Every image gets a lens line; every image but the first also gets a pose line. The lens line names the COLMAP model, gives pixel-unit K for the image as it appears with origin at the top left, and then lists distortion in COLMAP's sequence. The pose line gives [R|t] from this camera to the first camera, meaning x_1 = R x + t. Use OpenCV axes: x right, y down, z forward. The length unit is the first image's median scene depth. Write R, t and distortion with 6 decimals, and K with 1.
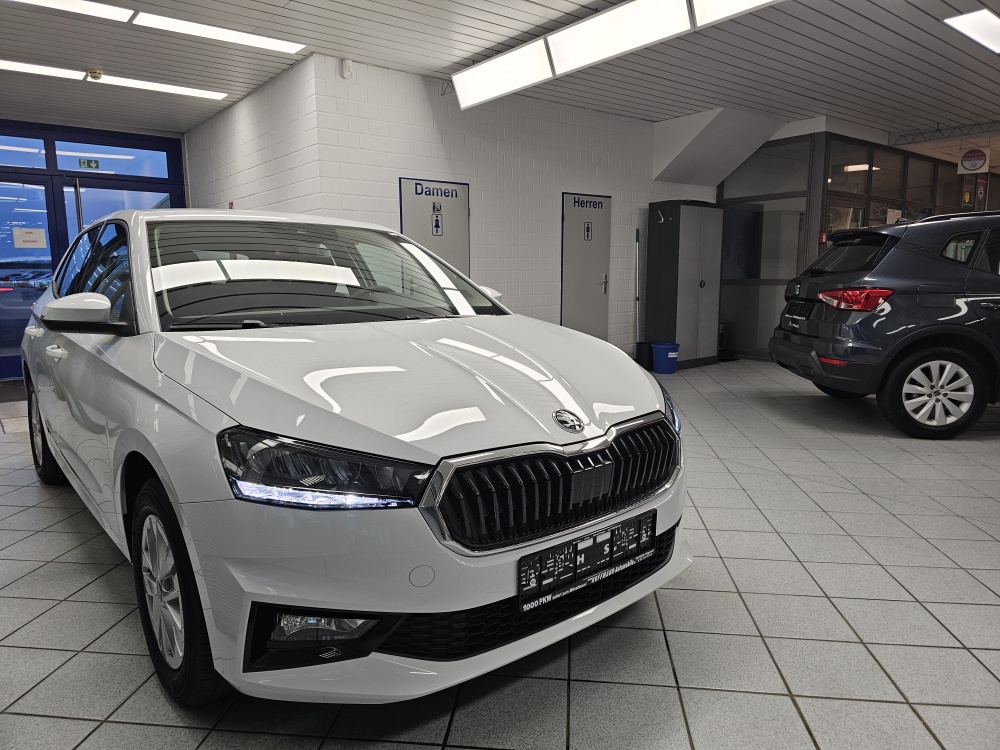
lens RADIAL K [[673.6, 0, 496.0], [0, 673.6, 380.2], [0, 0, 1]] dist [0.064608, -0.057580]
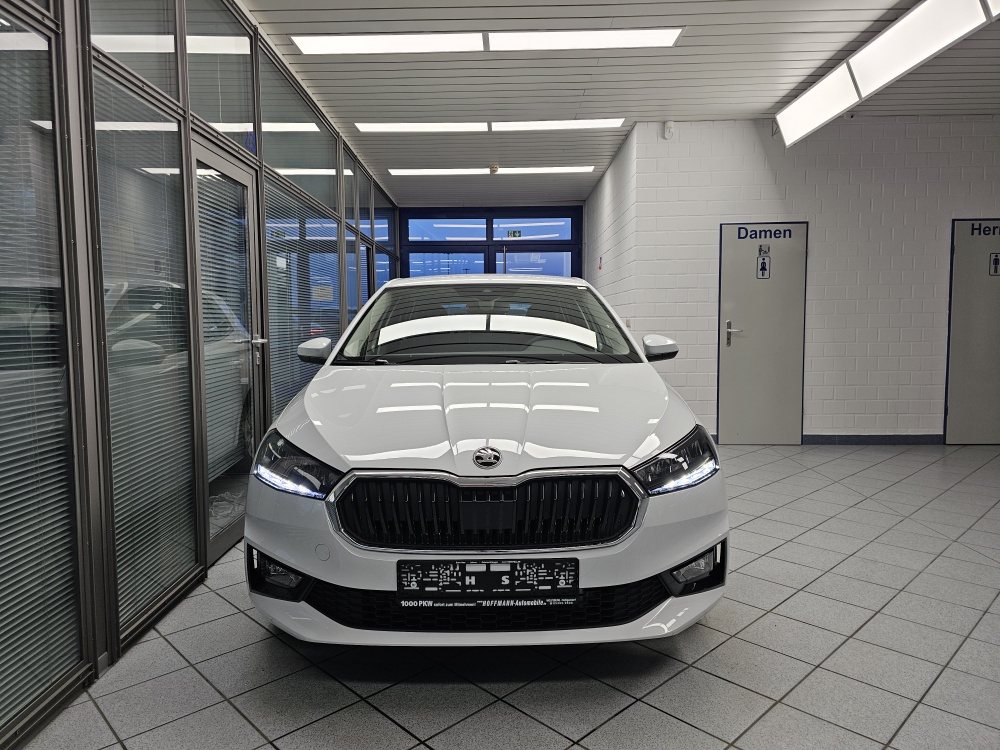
lens RADIAL K [[683.5, 0, 498.5], [0, 683.5, 370.8], [0, 0, 1]] dist [0.059506, -0.069198]
pose [[0.767637, 0.048498, -0.639047, 0.317573], [-0.095420, 0.994668, -0.039134, -0.015707], [0.633742, 0.091019, 0.768171, 0.042206]]
